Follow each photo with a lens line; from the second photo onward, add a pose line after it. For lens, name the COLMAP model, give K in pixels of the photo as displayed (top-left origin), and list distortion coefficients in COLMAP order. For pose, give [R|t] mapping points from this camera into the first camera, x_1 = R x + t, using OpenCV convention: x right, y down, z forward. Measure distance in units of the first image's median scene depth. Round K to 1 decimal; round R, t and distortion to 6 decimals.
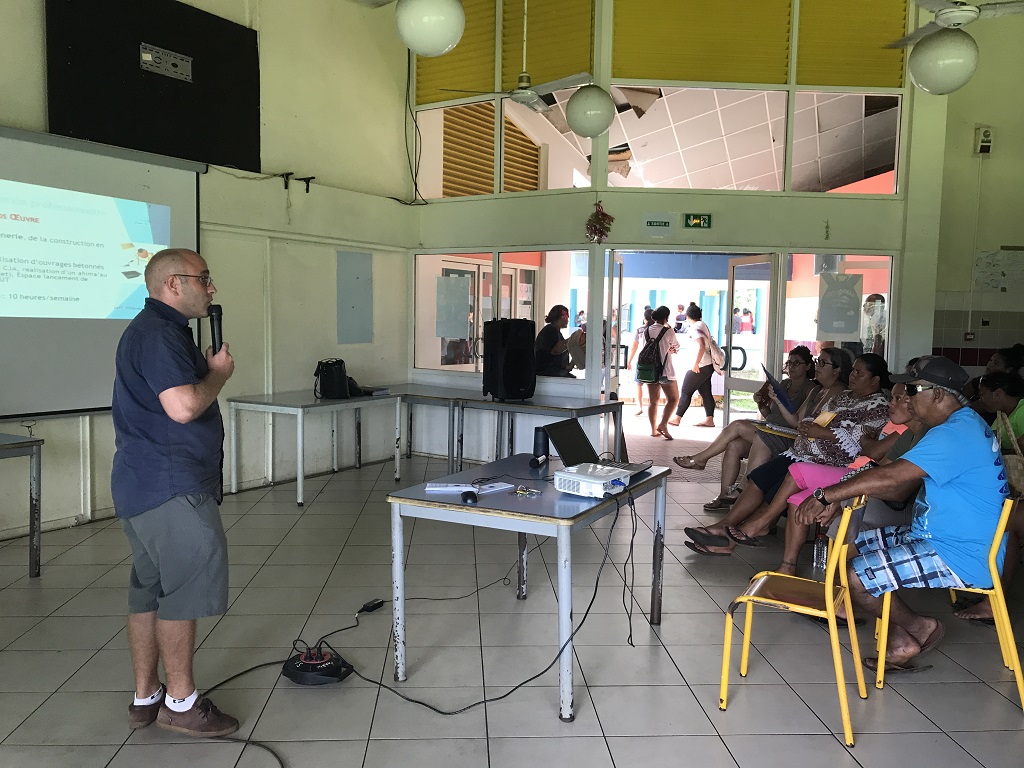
lens RADIAL K [[845.0, 0, 512.0], [0, 845.0, 384.0], [0, 0, 1]] dist [0.000378, -0.002405]
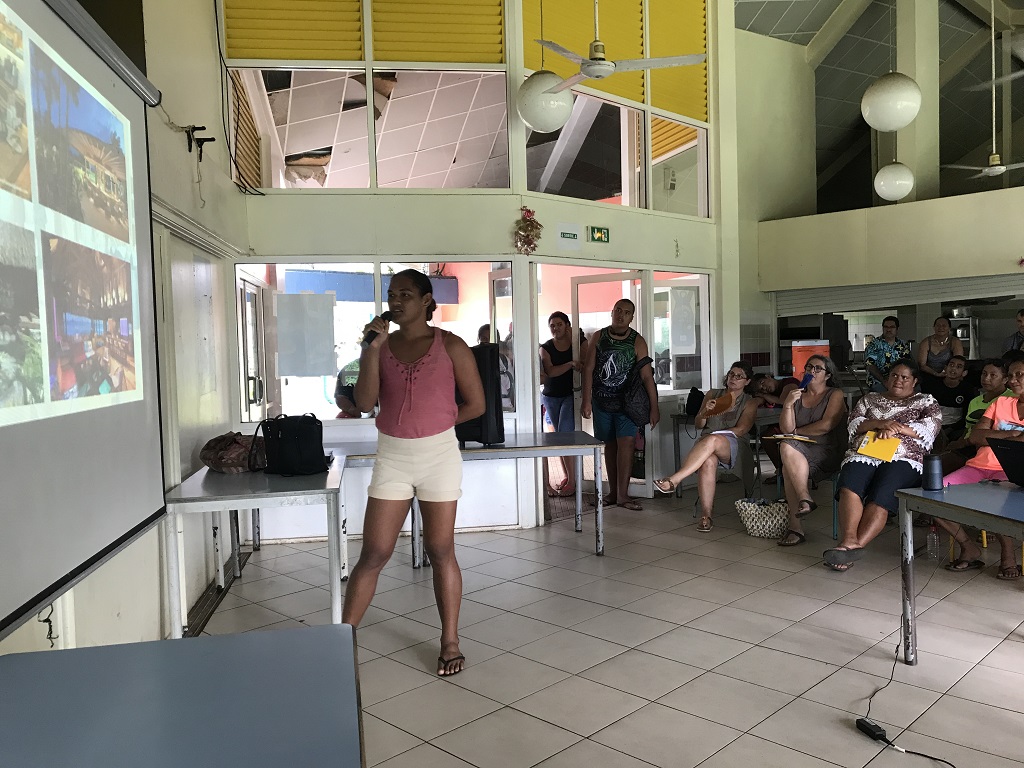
lens RADIAL K [[845.0, 0, 512.0], [0, 845.0, 384.0], [0, 0, 1]] dist [0.000378, -0.002405]
pose [[0.749525, -0.069464, 0.658322, -0.485094], [0.093351, 0.995633, -0.001227, -0.035125], [-0.655361, 0.062375, 0.752736, 0.365588]]
